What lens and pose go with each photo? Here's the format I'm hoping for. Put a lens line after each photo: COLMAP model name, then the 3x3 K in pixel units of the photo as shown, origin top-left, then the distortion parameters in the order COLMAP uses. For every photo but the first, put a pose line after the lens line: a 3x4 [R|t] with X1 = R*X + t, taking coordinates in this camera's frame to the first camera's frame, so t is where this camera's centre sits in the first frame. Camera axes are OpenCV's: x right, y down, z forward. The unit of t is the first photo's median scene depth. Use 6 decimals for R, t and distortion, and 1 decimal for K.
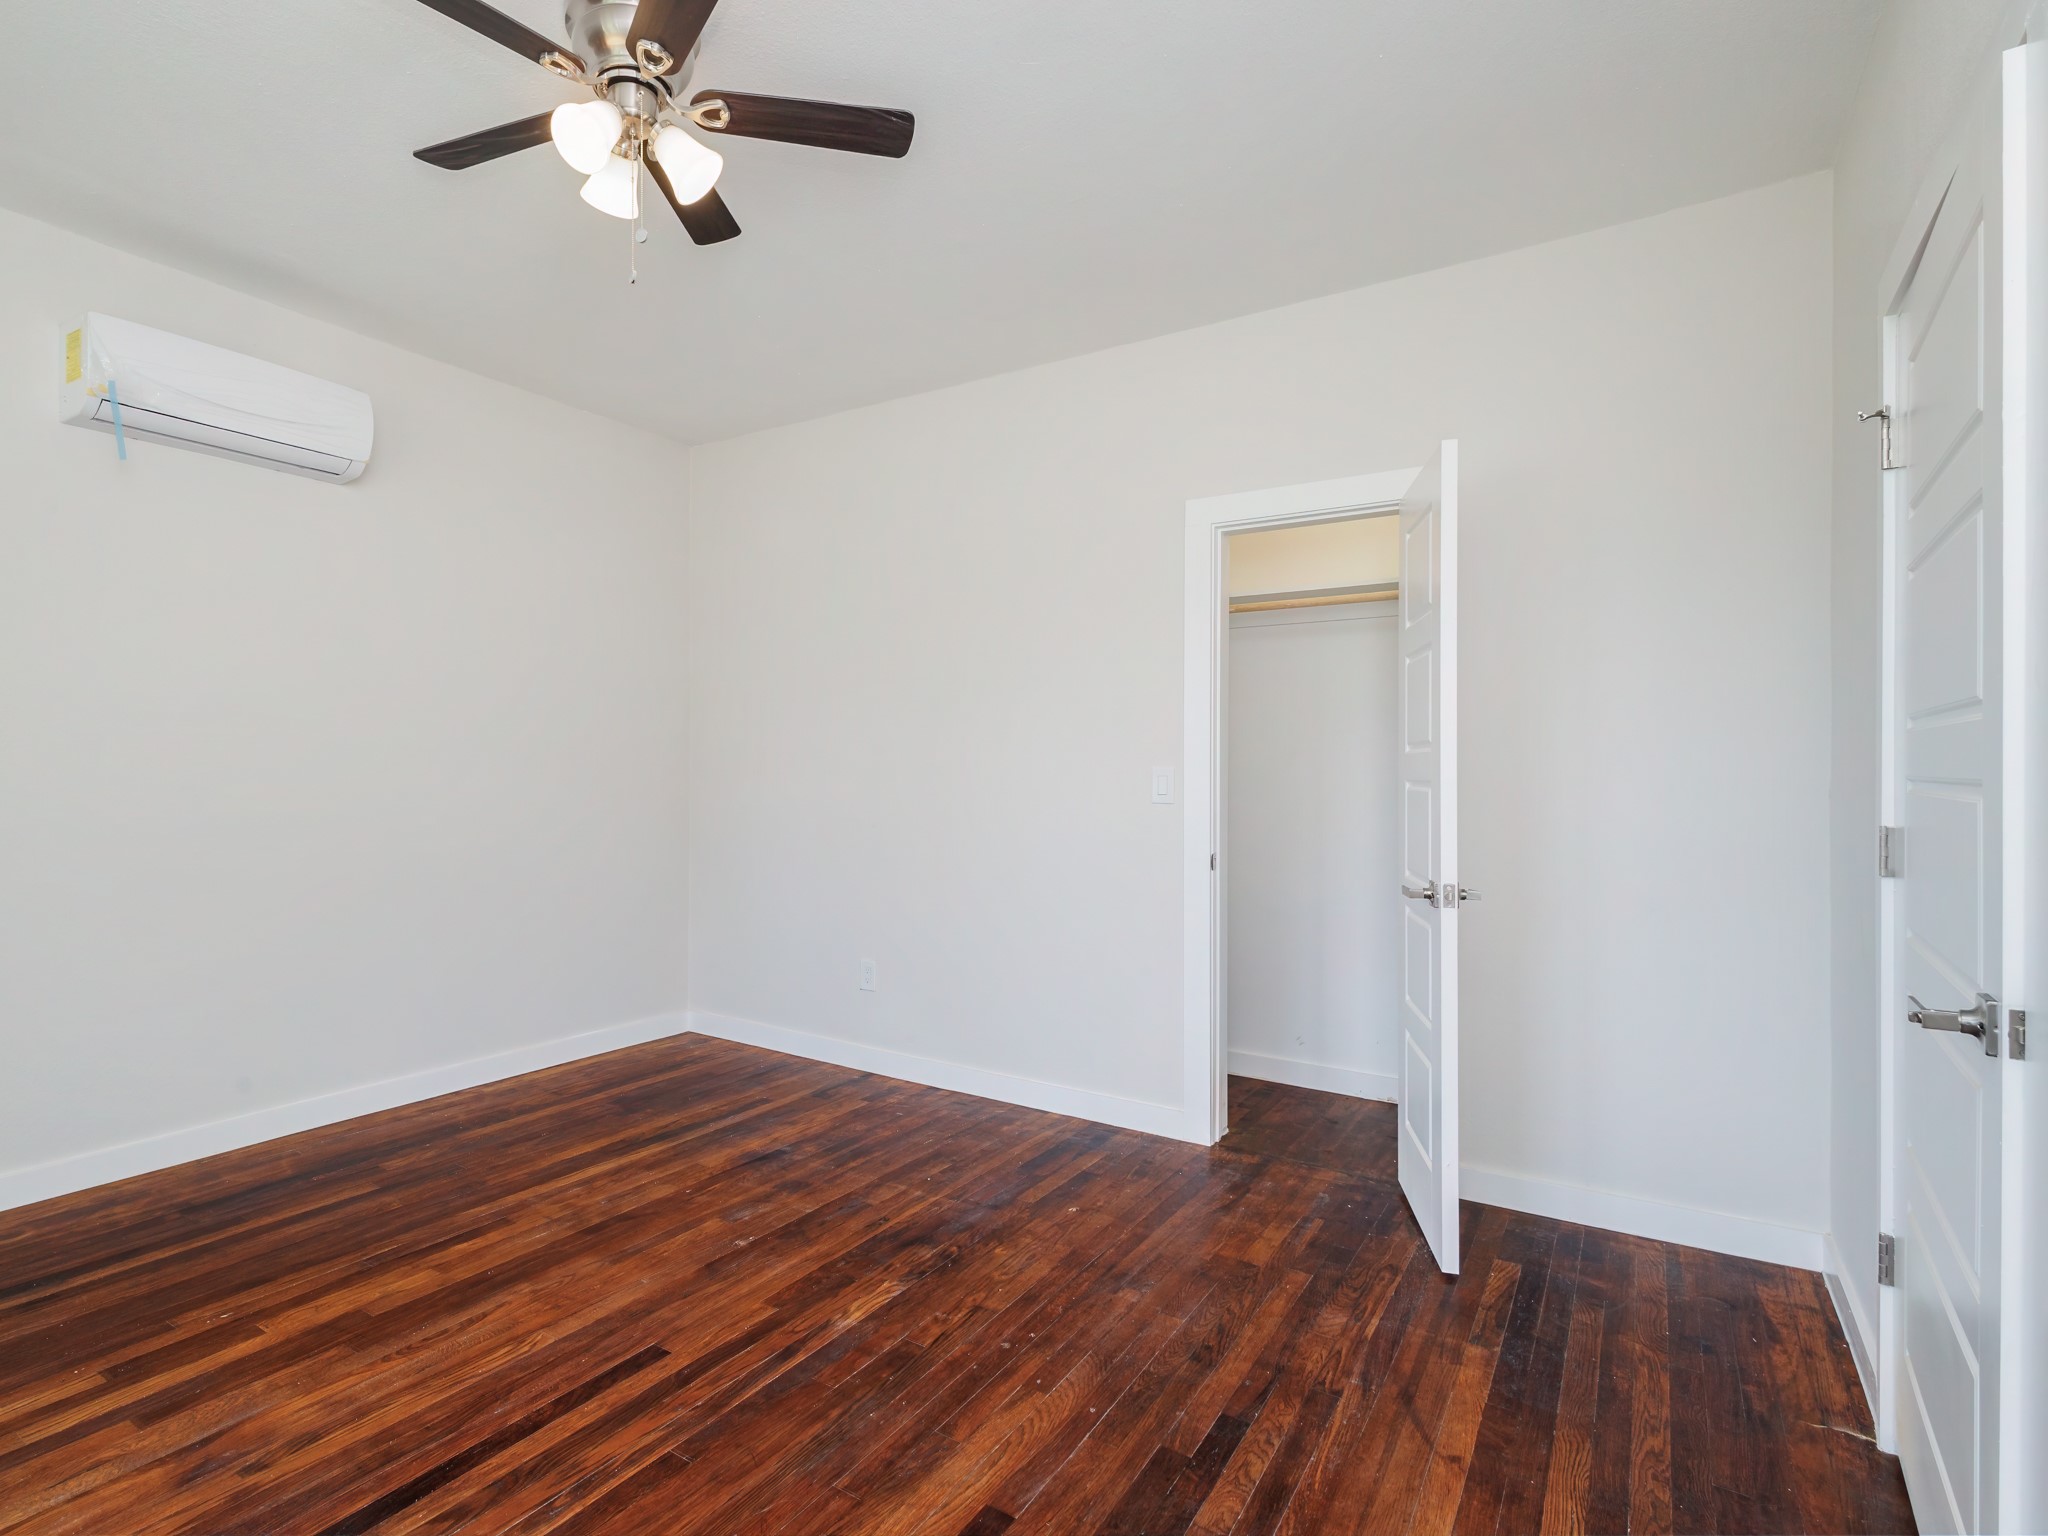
lens RADIAL K [[1040.5, 0, 1017.9], [0, 1040.5, 772.7], [0, 0, 1]] dist [0.028068, -0.003003]
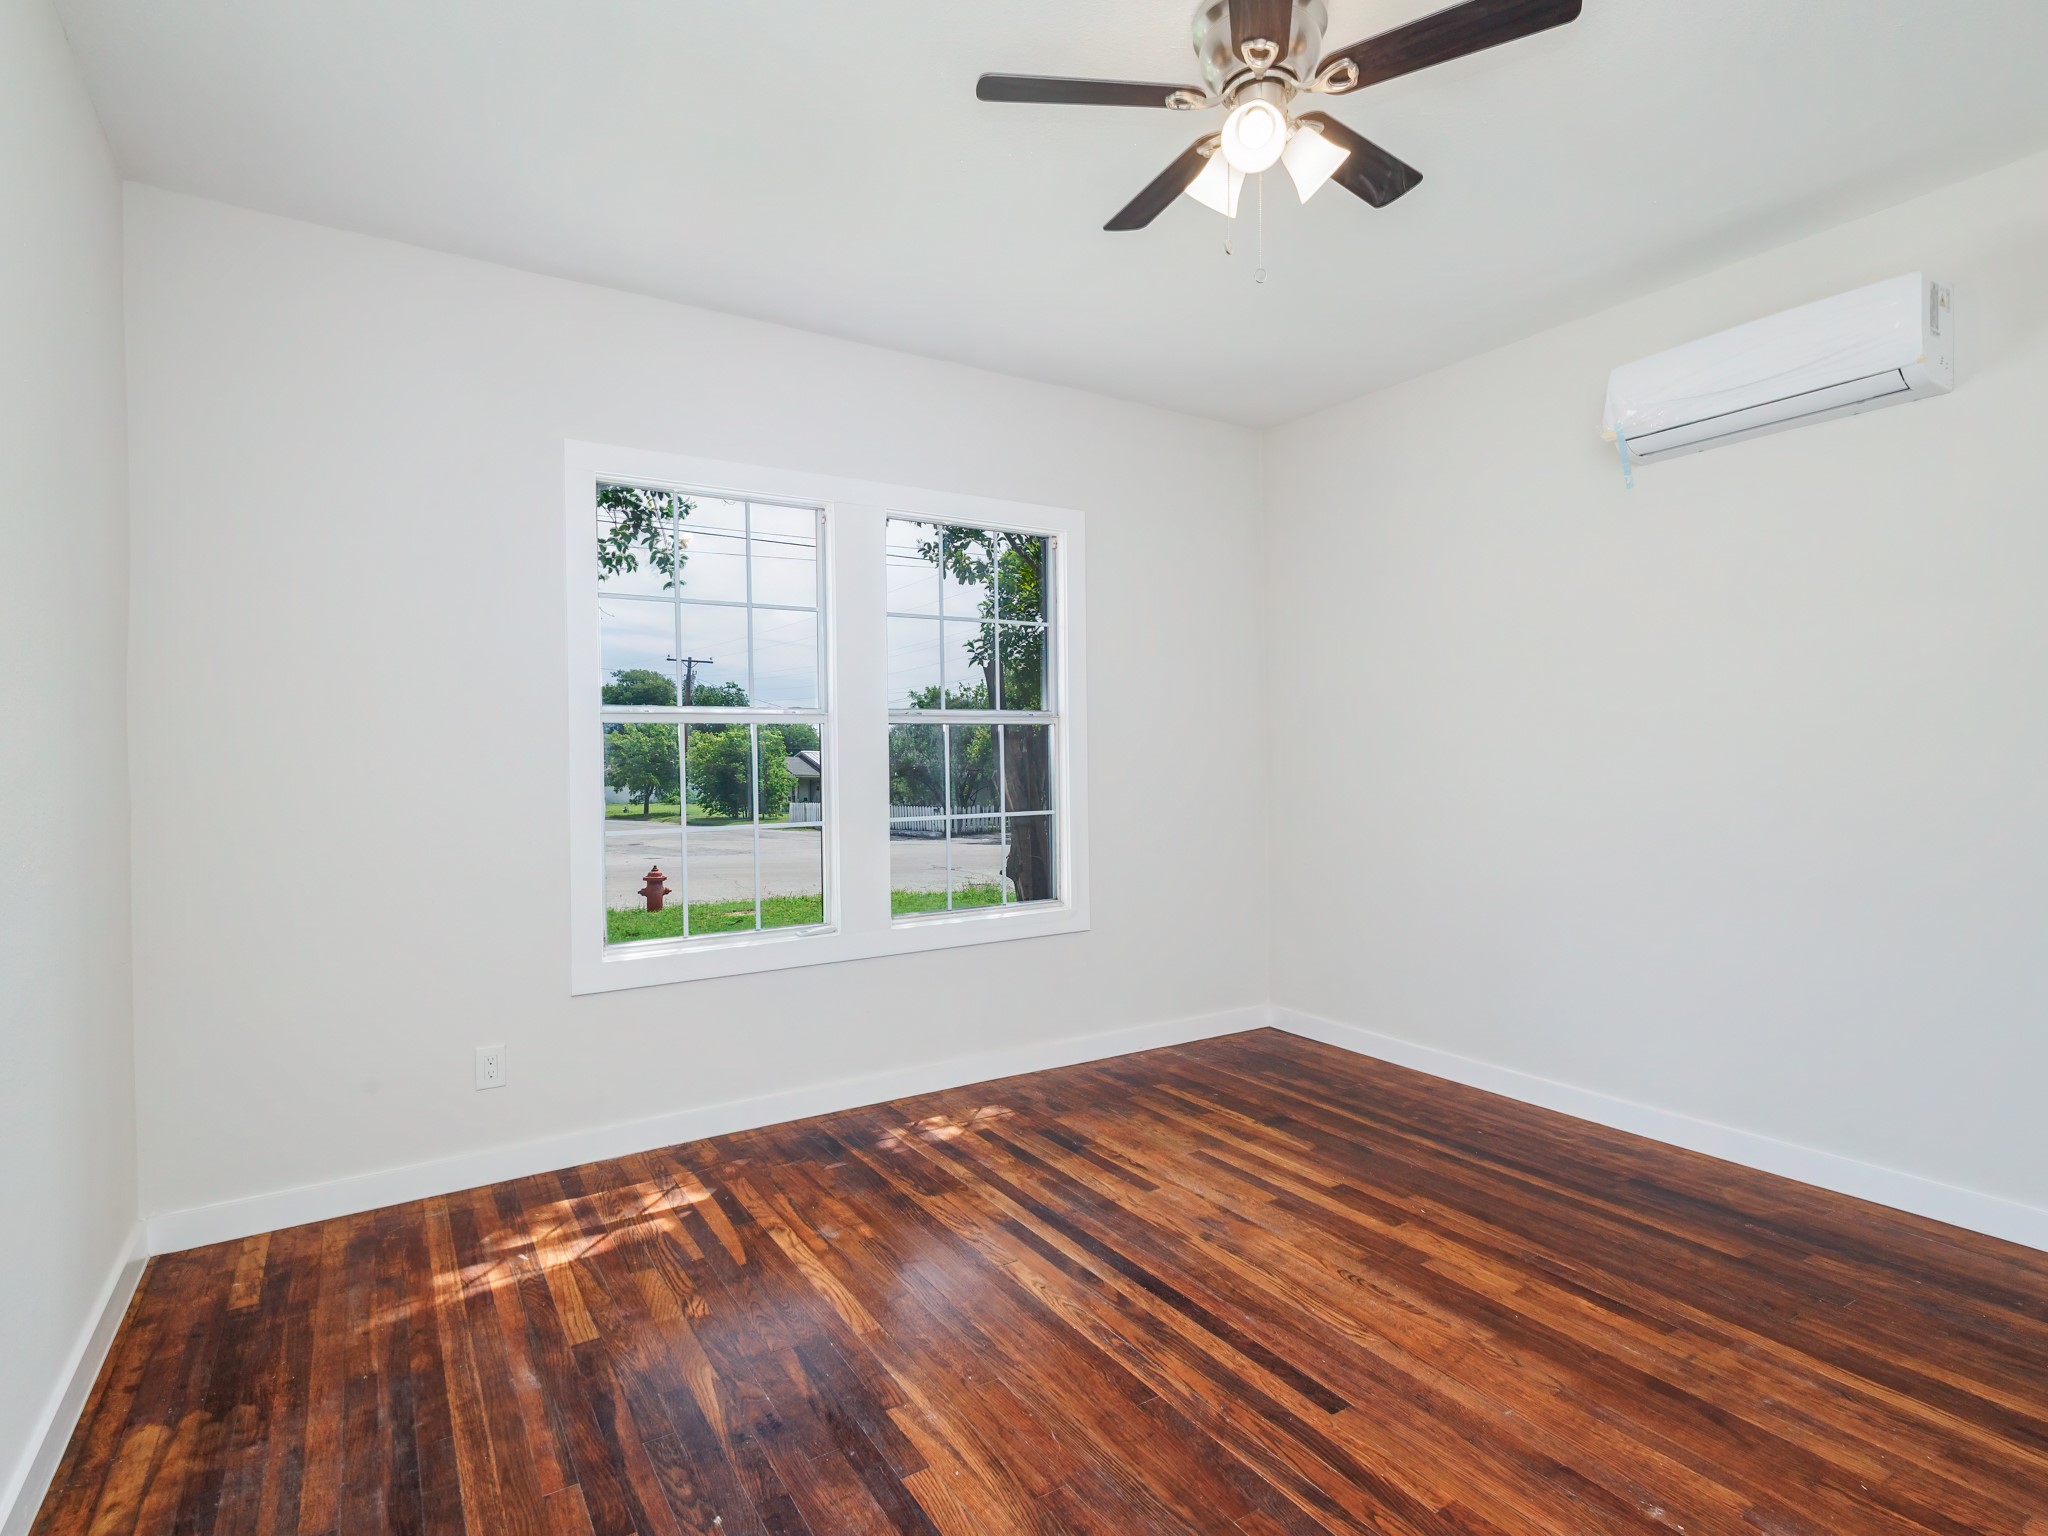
lens RADIAL K [[1040.5, 0, 1017.8], [0, 1040.5, 768.8], [0, 0, 1]] dist [0.028068, -0.003003]
pose [[-0.445237, -0.002811, -0.895409, 0.619770], [0.005965, 0.999964, -0.006105, -0.024920], [0.895393, -0.008059, -0.445204, 1.122576]]
